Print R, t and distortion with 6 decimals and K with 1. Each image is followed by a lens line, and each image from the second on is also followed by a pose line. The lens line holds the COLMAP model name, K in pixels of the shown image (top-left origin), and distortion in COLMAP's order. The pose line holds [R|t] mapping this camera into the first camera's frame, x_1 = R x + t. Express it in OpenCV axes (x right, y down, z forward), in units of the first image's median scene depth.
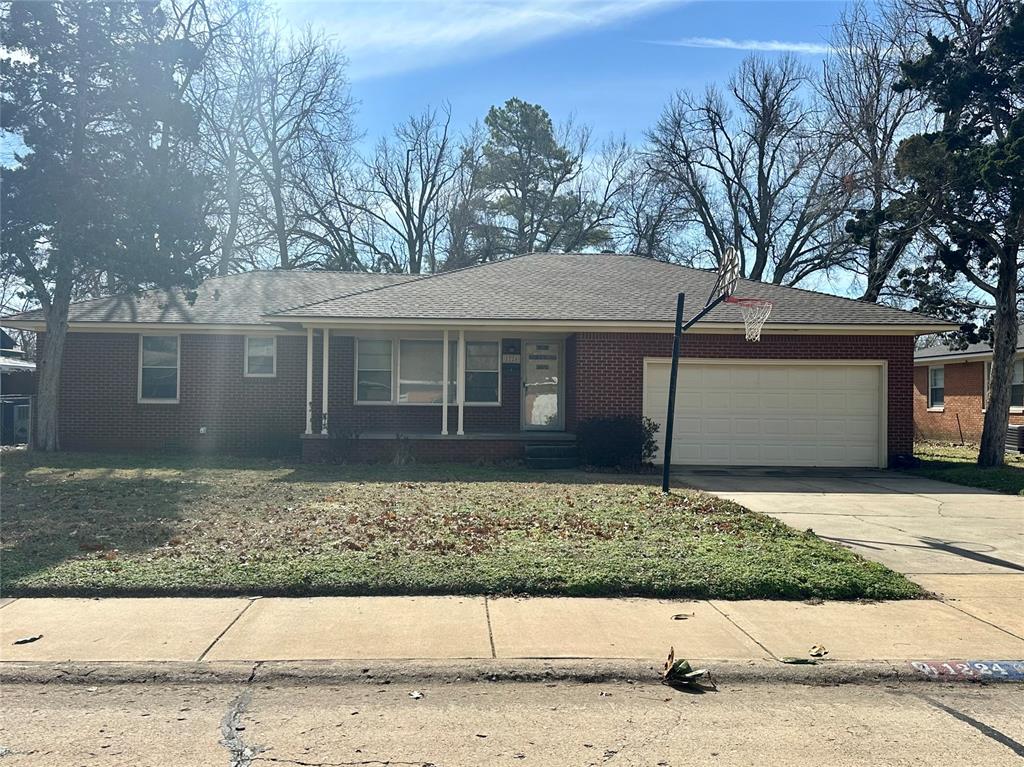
lens RADIAL K [[836.2, 0, 512.0], [0, 836.2, 383.5], [0, 0, 1]] dist [0.000050, -0.000028]
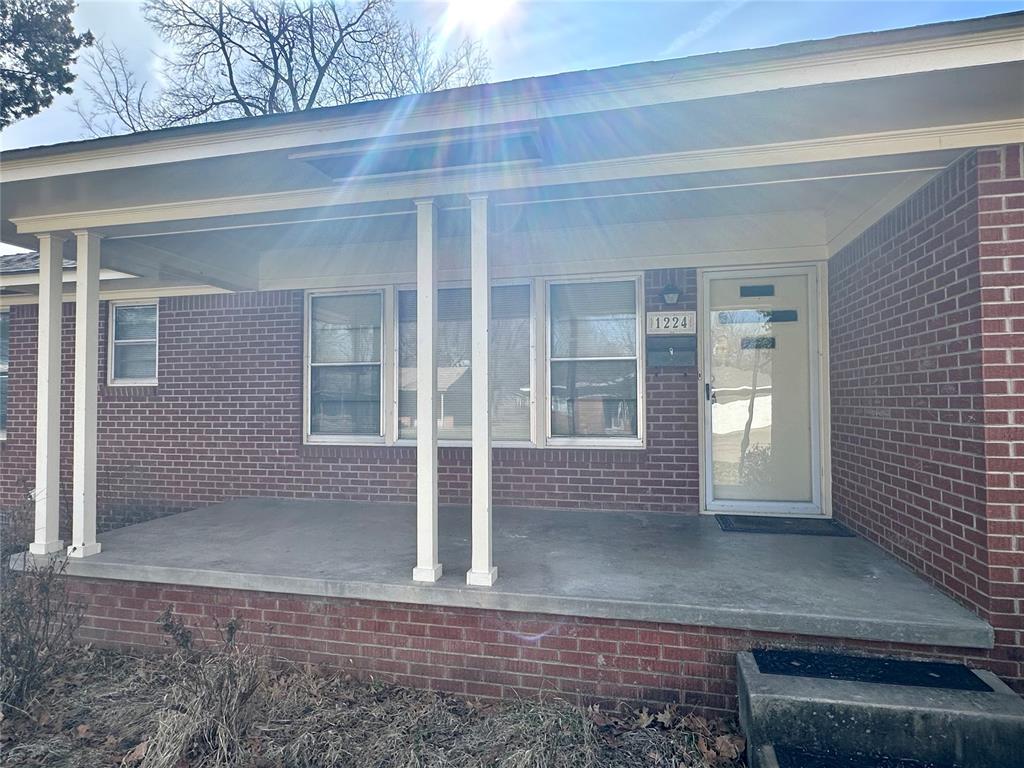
lens RADIAL K [[566.6, 0, 512.0], [0, 566.6, 384.0], [0, 0, 1]] dist [0.000407, 0.000040]
pose [[0.964171, -0.019602, -0.264557, -0.002614], [0.015778, 0.999738, -0.016572, 0.000547], [0.264812, 0.011804, 0.964228, 0.741934]]
